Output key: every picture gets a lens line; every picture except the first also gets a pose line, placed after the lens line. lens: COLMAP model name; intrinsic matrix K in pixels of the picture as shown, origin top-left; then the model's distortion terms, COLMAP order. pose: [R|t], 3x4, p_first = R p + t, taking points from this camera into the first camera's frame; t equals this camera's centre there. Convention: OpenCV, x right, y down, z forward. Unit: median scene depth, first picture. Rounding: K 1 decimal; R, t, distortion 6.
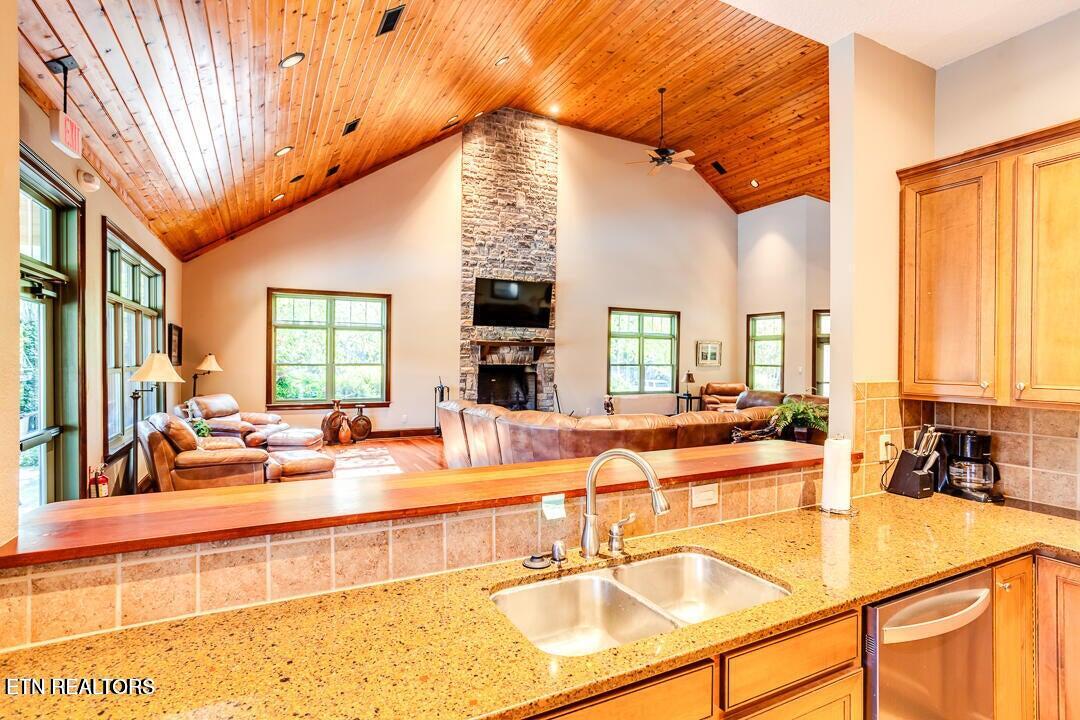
lens RADIAL K [[532.4, 0, 548.3], [0, 532.4, 355.3], [0, 0, 1]] dist [-0.026645, 0.008207]
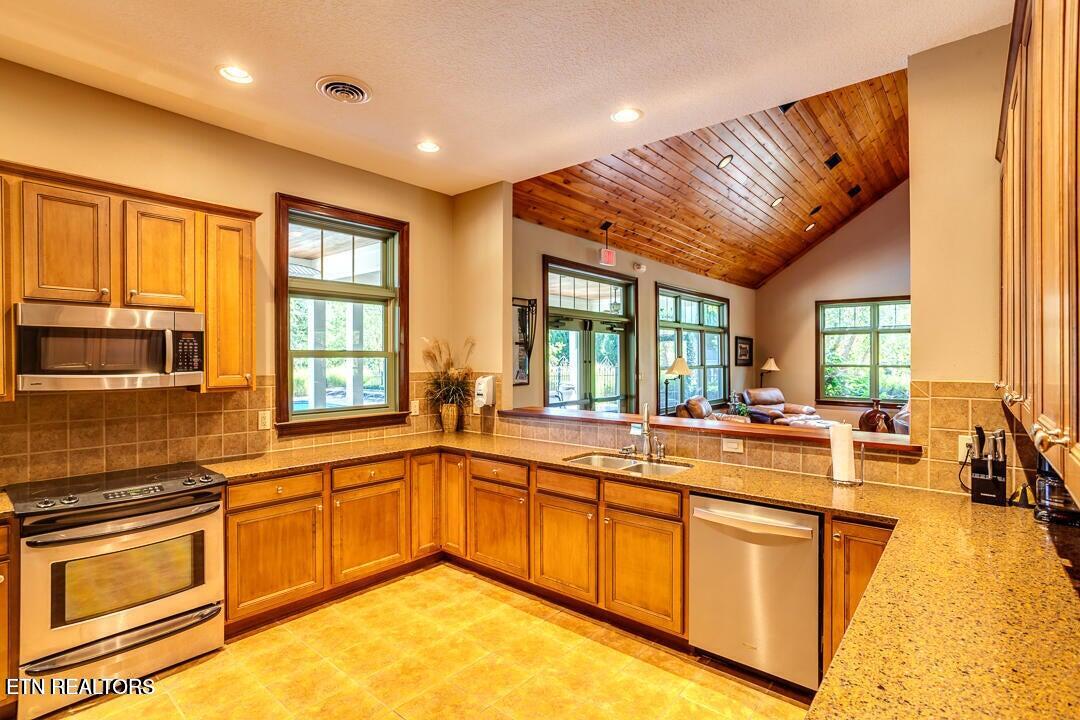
lens RADIAL K [[532.4, 0, 537.7], [0, 532.4, 359.1], [0, 0, 1]] dist [-0.026645, 0.008207]
pose [[0.378209, -0.005734, -0.925703, 0.267685], [0.008519, 0.999960, -0.002713, 0.000224], [0.925681, -0.006860, 0.378243, -0.025919]]
